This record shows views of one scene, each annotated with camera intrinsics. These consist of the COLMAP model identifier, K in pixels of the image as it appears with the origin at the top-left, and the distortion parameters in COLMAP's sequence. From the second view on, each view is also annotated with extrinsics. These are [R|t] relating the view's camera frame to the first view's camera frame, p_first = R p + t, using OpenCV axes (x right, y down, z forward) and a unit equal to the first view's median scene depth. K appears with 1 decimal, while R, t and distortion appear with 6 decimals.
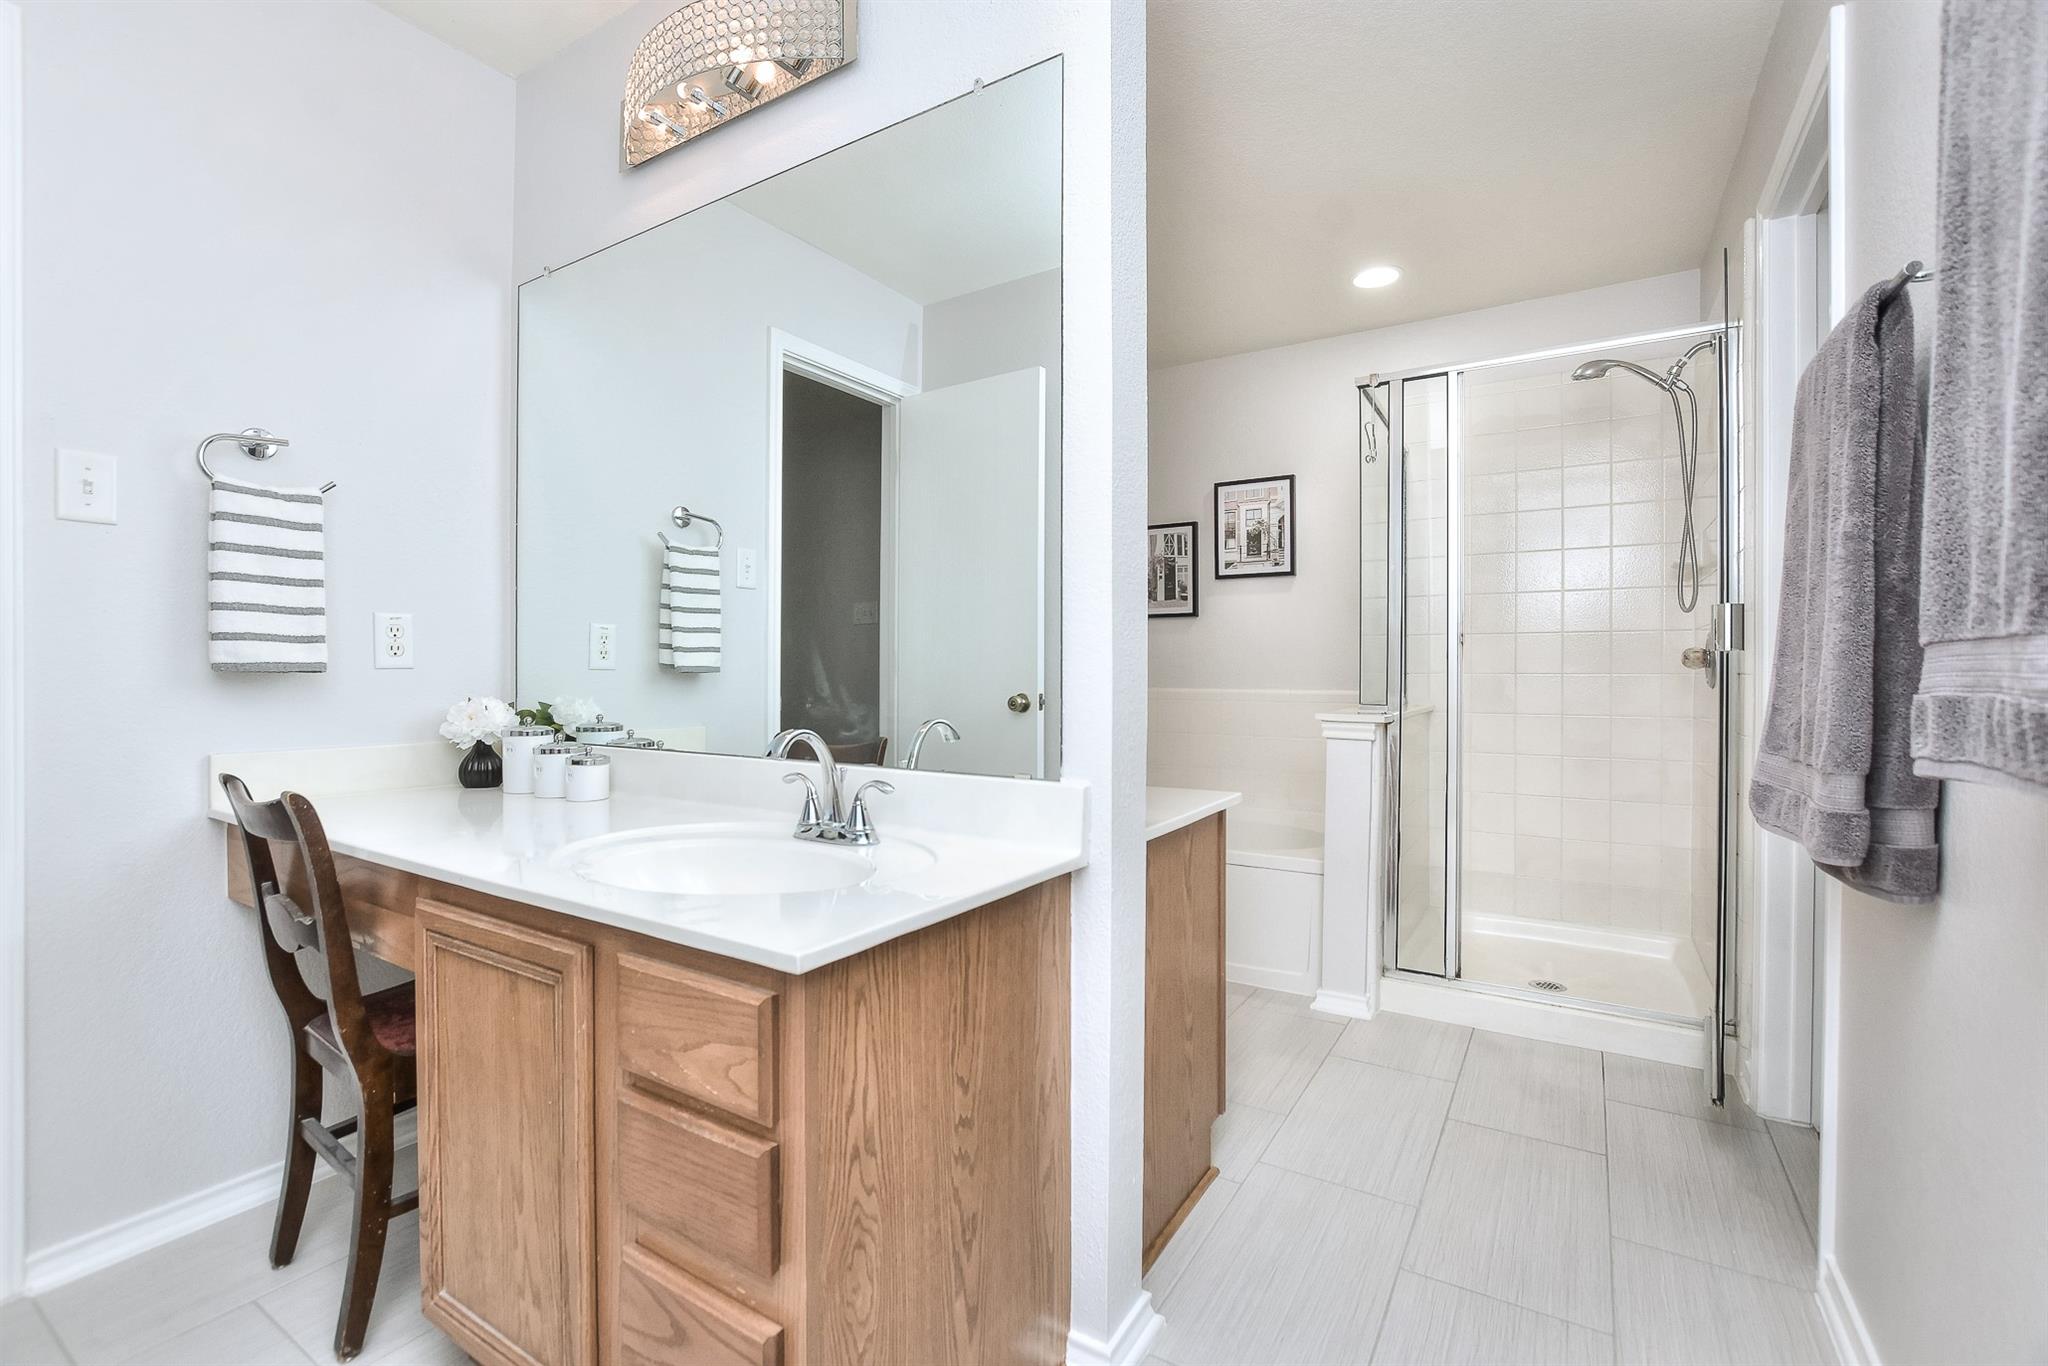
lens RADIAL K [[903.9, 0, 1022.5], [0, 903.9, 678.9], [0, 0, 1]] dist [-0.023374, 0.004613]
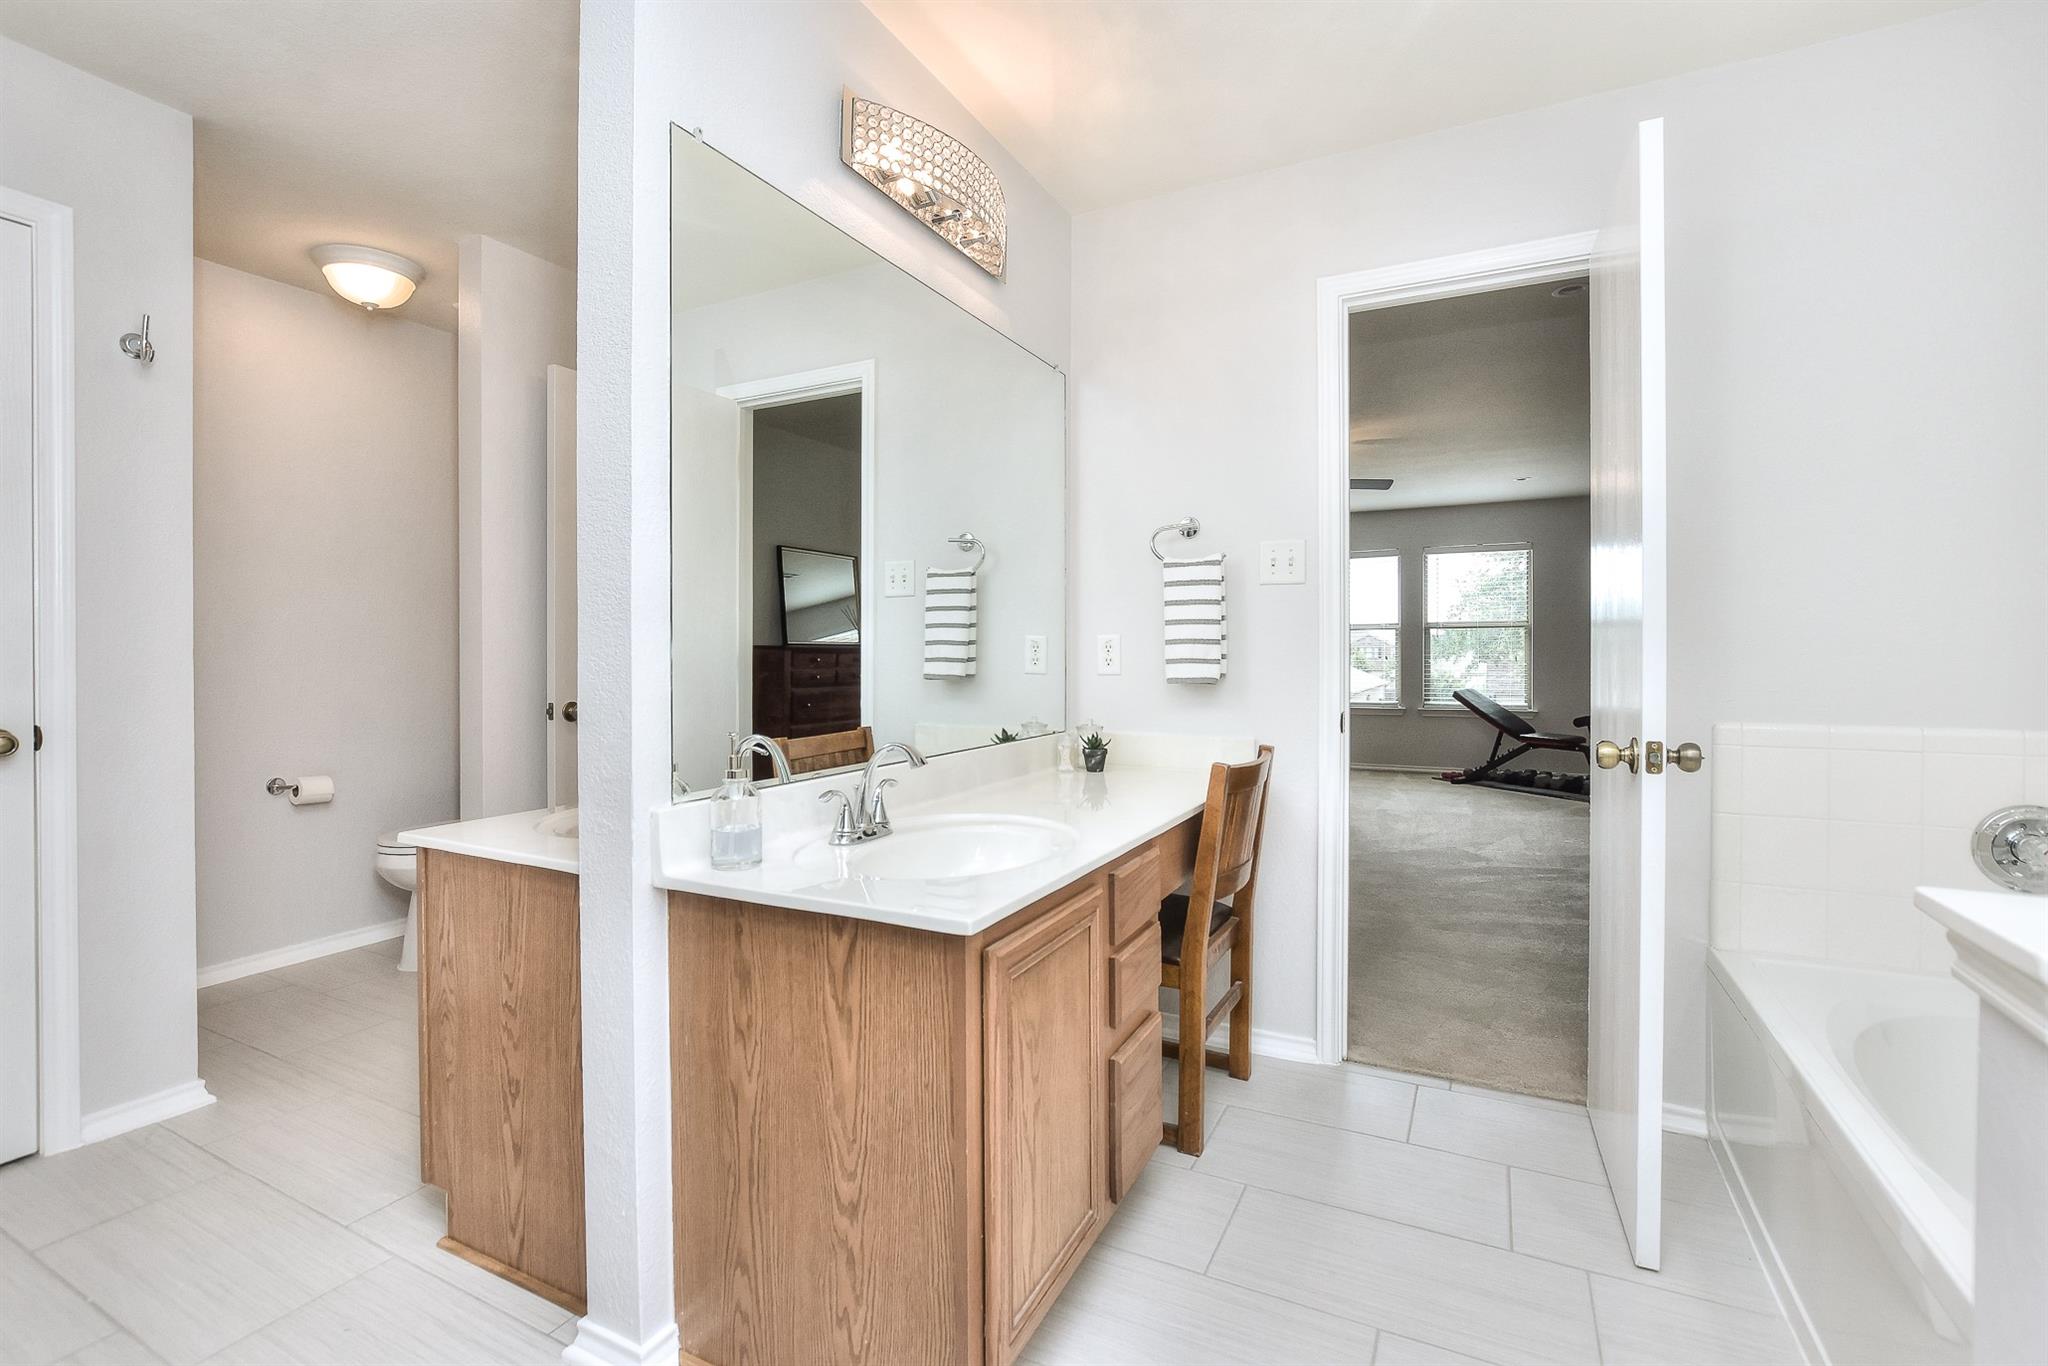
lens RADIAL K [[903.9, 0, 1027.2], [0, 903.9, 674.0], [0, 0, 1]] dist [-0.023374, 0.004613]
pose [[0.073985, 0.011123, -0.997197, 1.420292], [-0.002163, 0.999937, 0.010993, -0.062804], [0.997257, 0.001343, 0.074004, 1.713932]]
